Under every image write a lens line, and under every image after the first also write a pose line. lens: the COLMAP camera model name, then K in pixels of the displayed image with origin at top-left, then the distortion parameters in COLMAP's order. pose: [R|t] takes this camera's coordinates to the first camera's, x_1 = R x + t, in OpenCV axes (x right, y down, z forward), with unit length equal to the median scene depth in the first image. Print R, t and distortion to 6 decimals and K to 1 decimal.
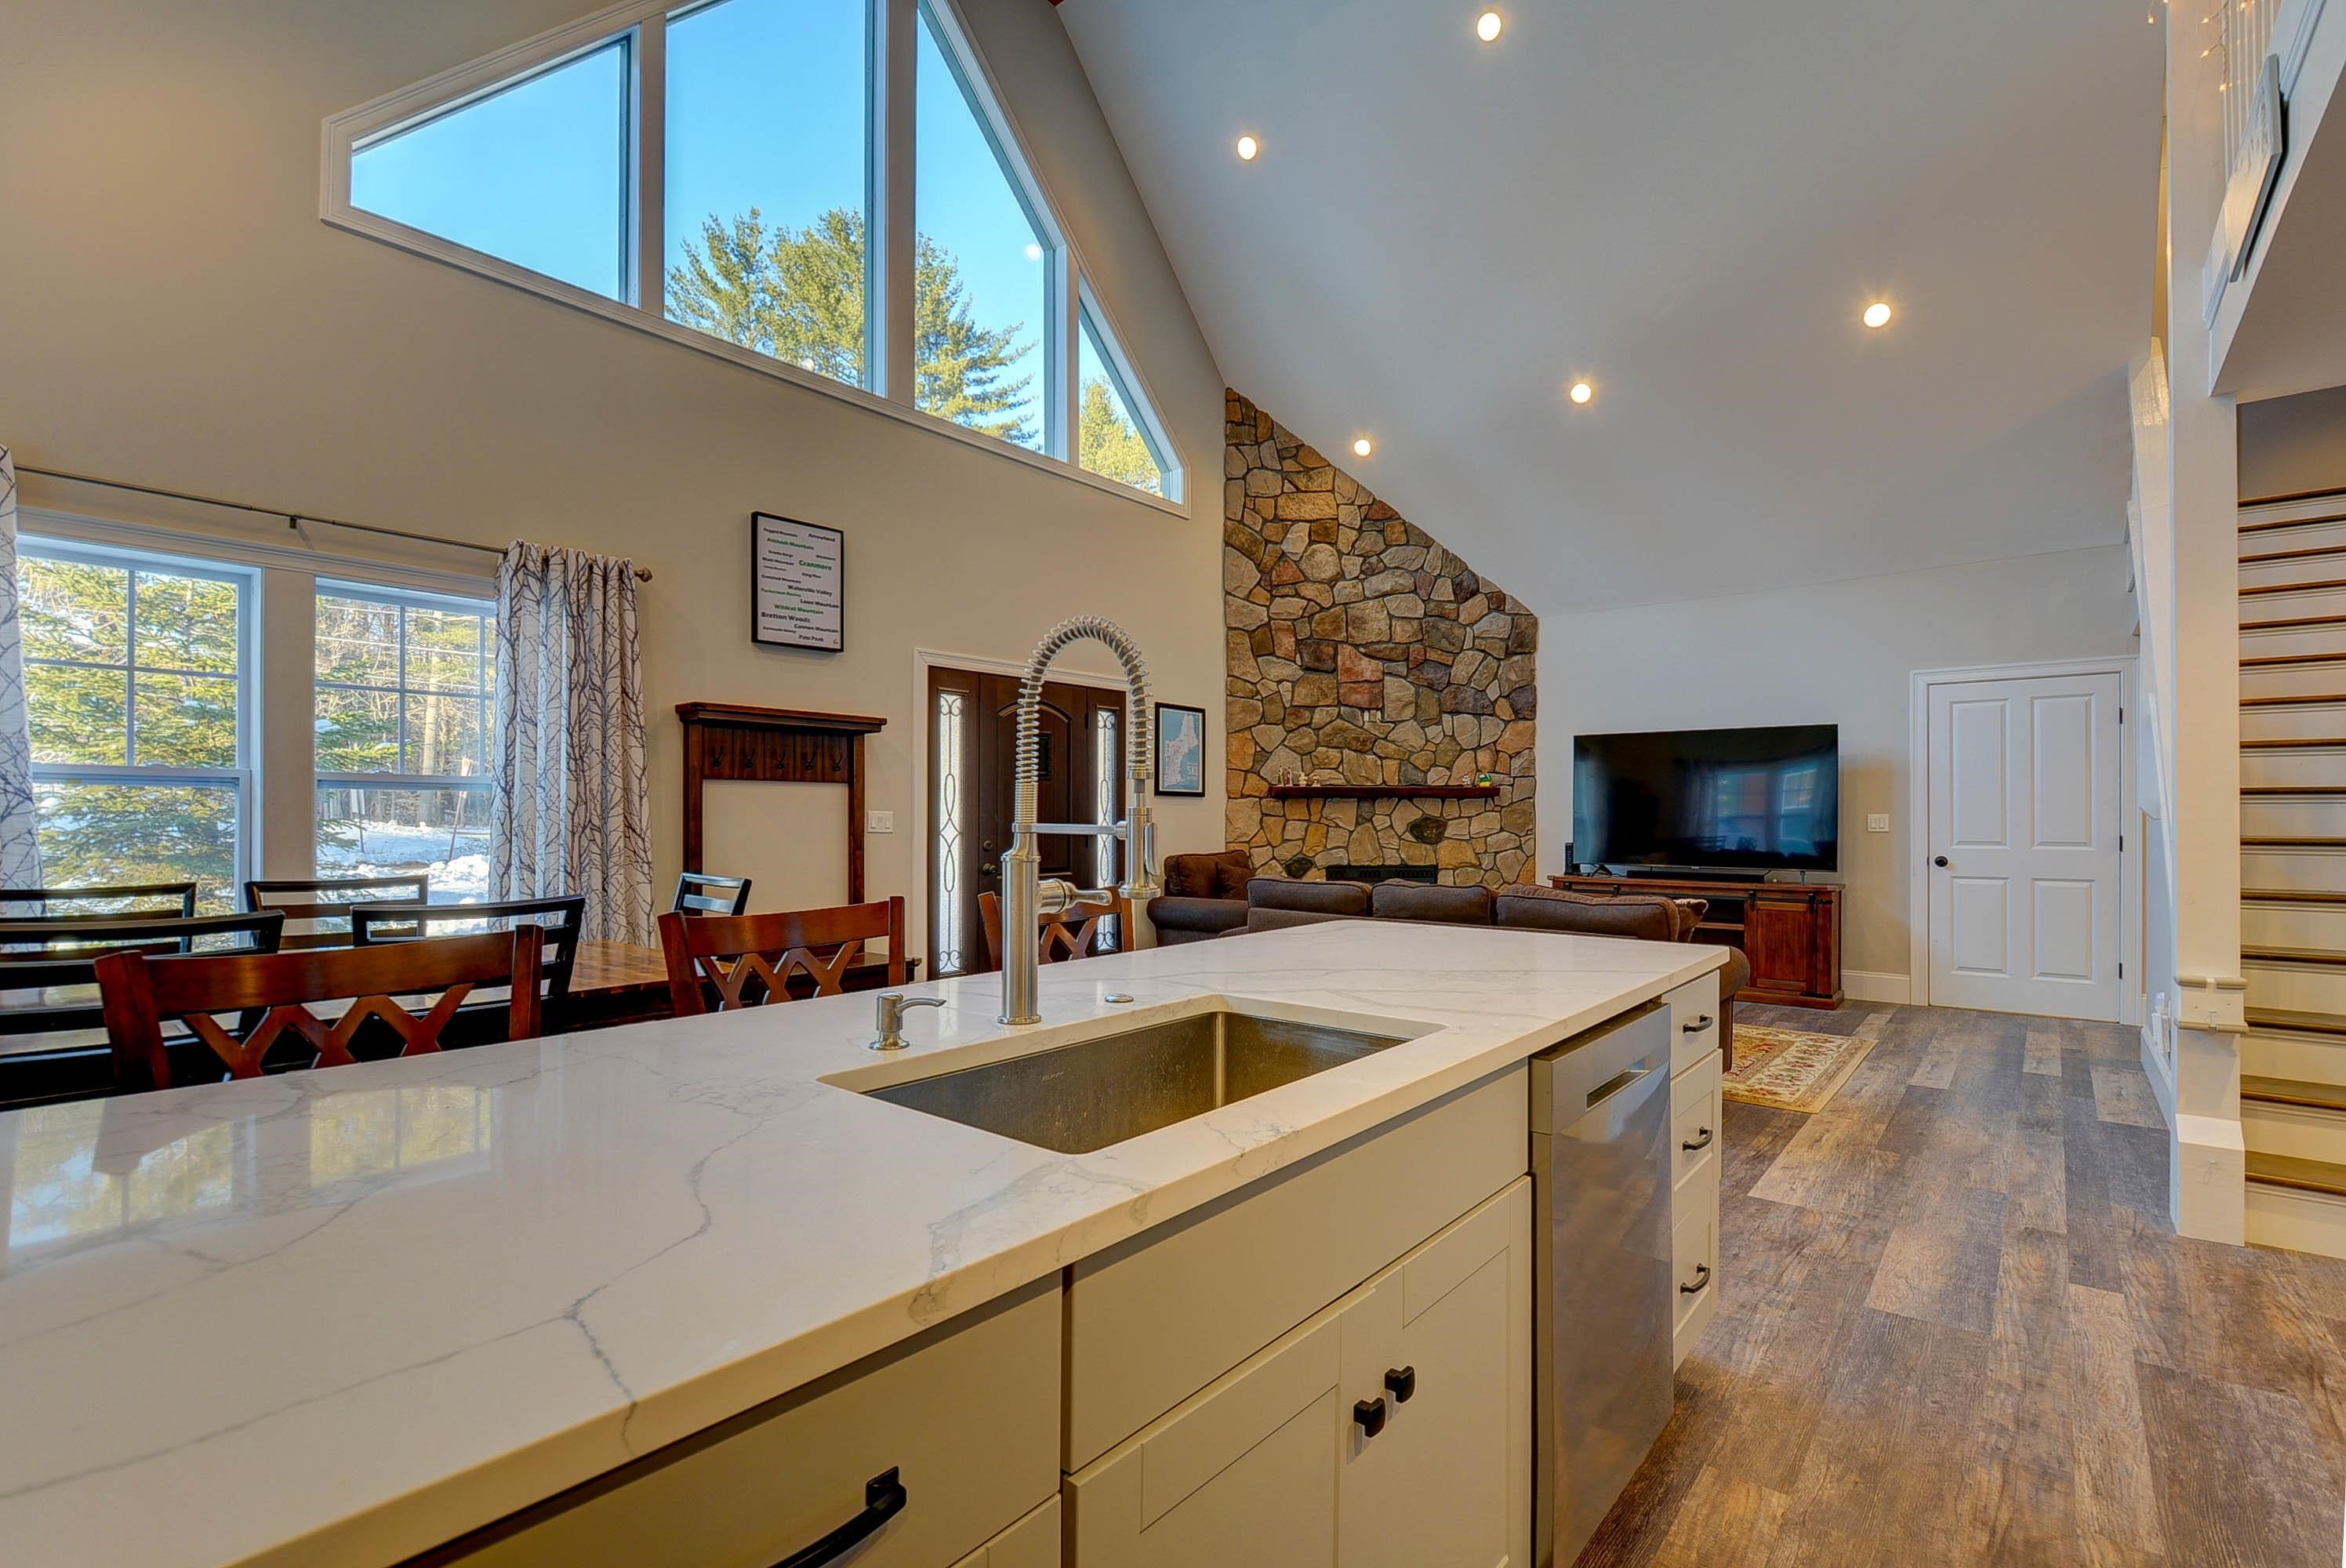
lens RADIAL K [[1053.4, 0, 1174.4], [0, 1053.4, 828.6], [0, 0, 1]] dist [-0.000327, -0.000475]
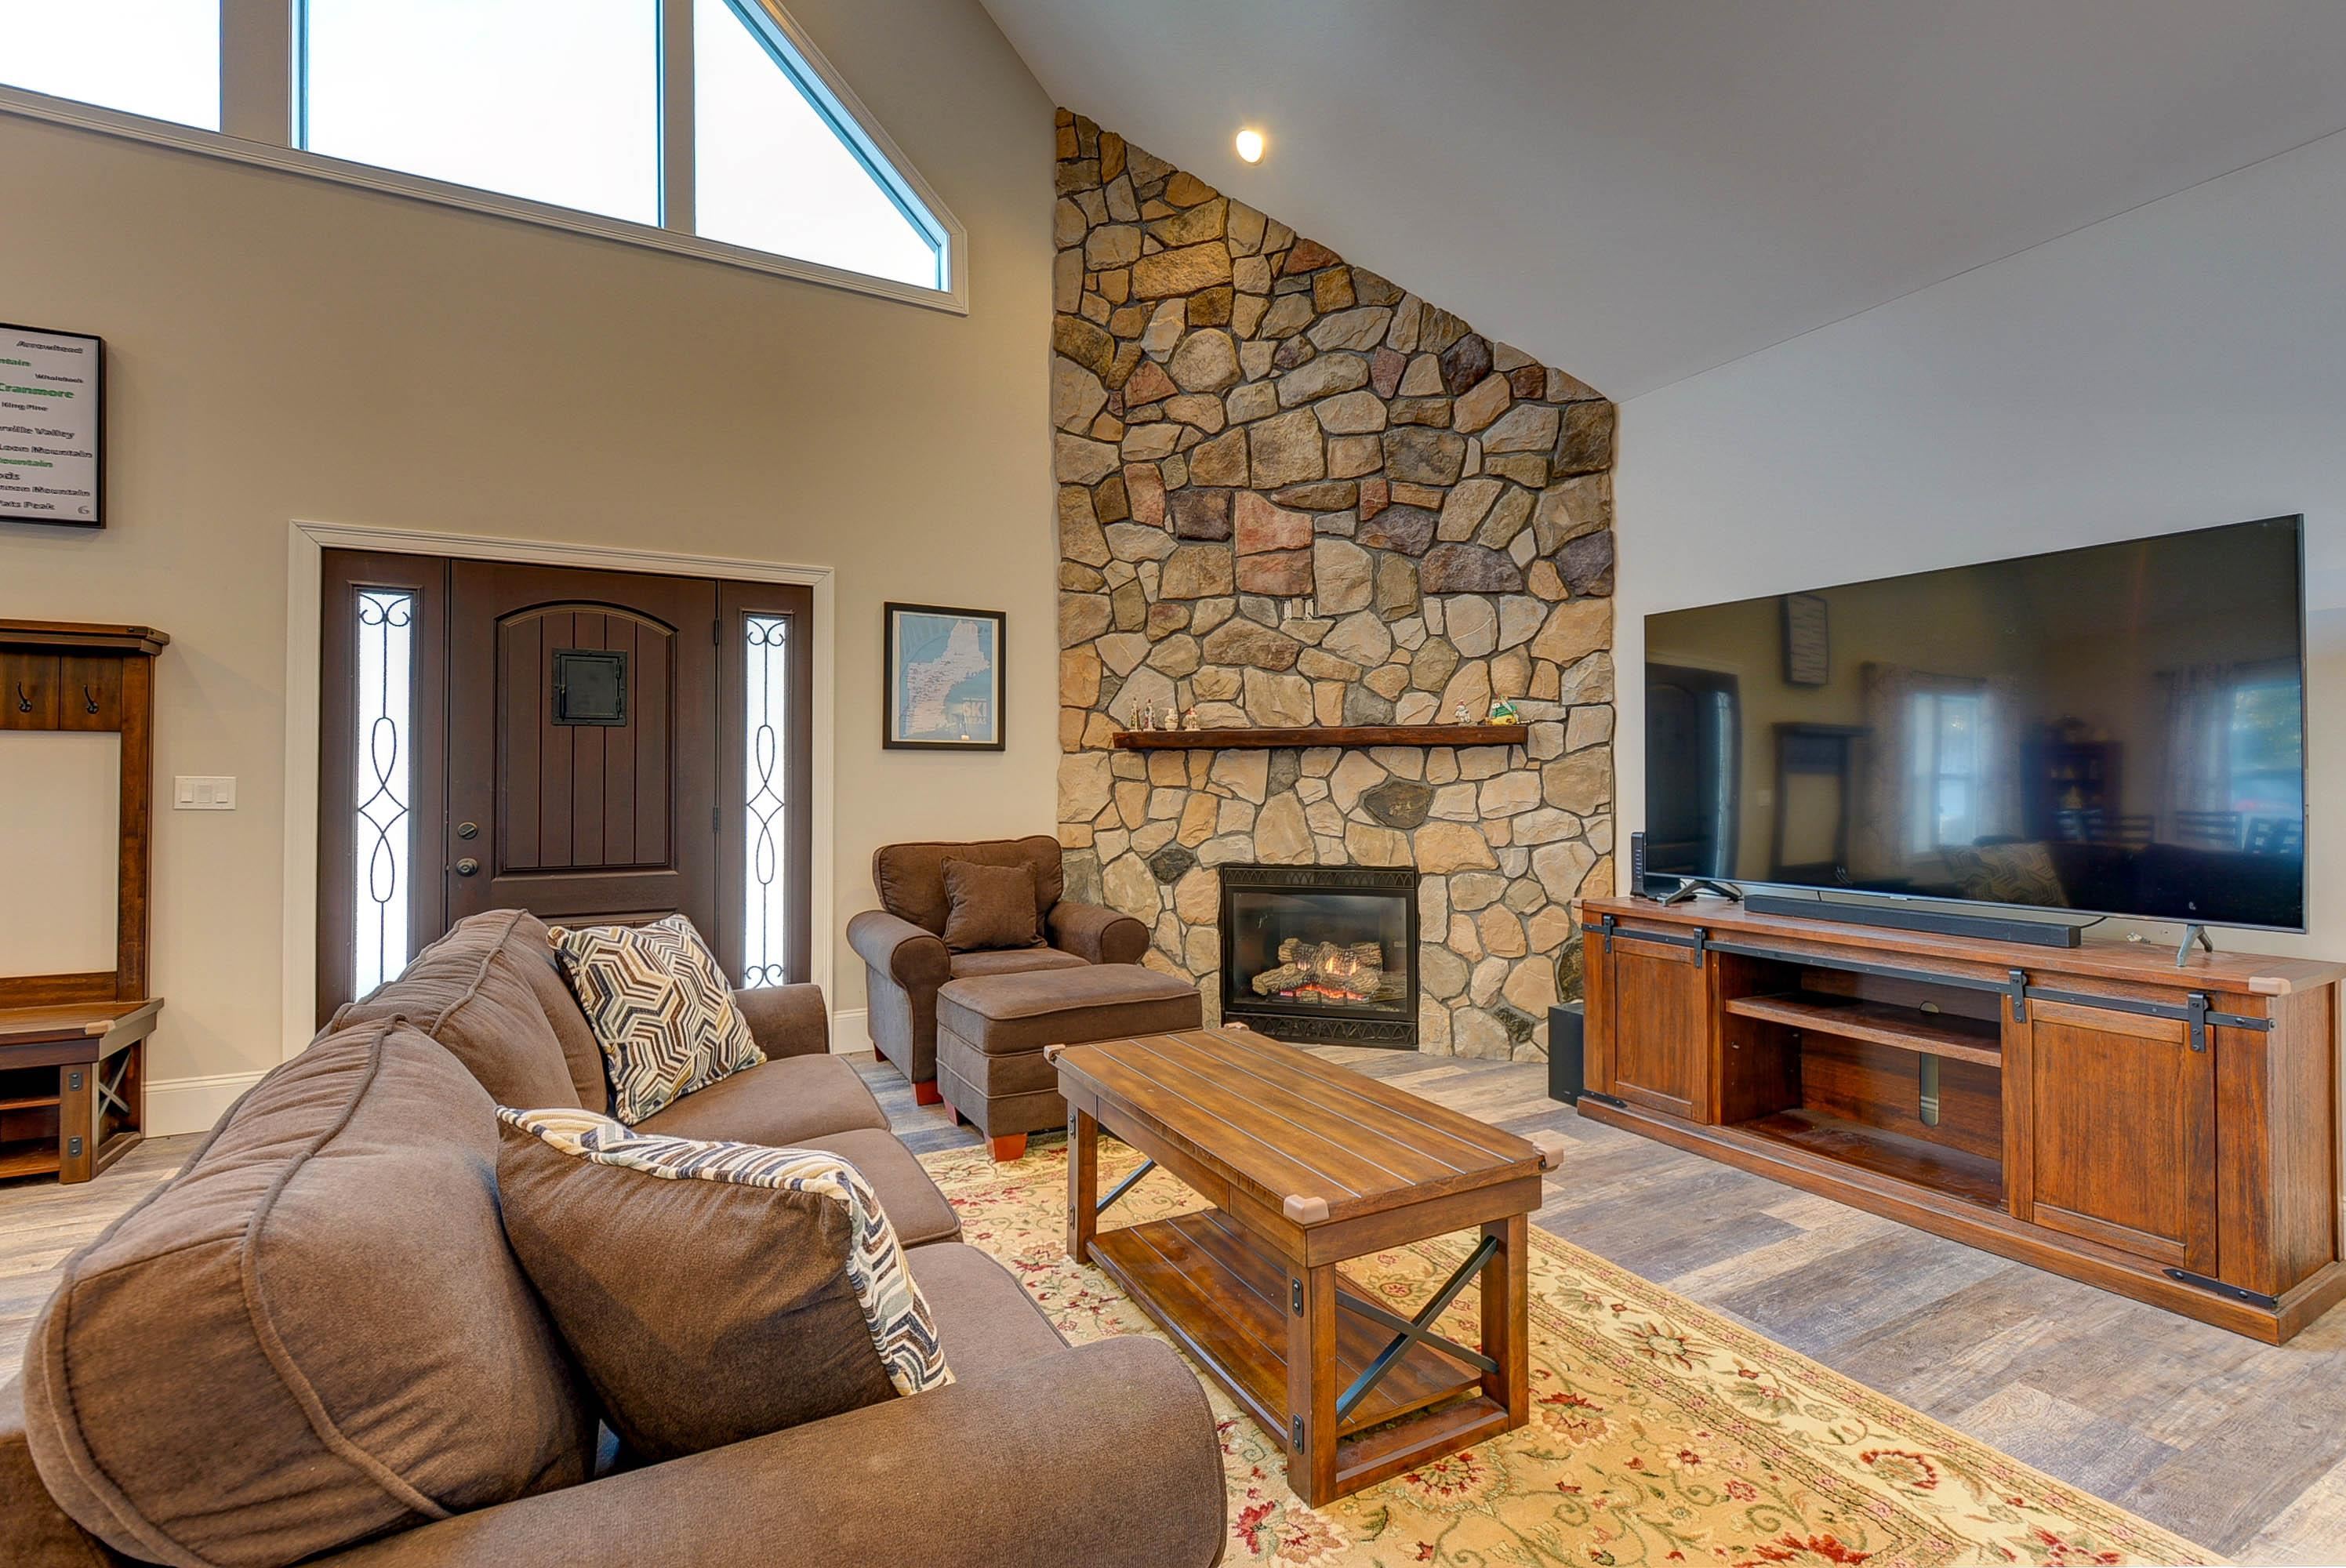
lens RADIAL K [[1037.7, 0, 1151.2], [0, 1037.7, 780.1], [0, 0, 1]] dist [0.002985, -0.000101]
pose [[0.922515, -0.004317, -0.385937, 0.338104], [-0.000524, 0.999923, -0.012437, -0.004492], [0.385961, 0.011676, 0.922441, 0.440832]]
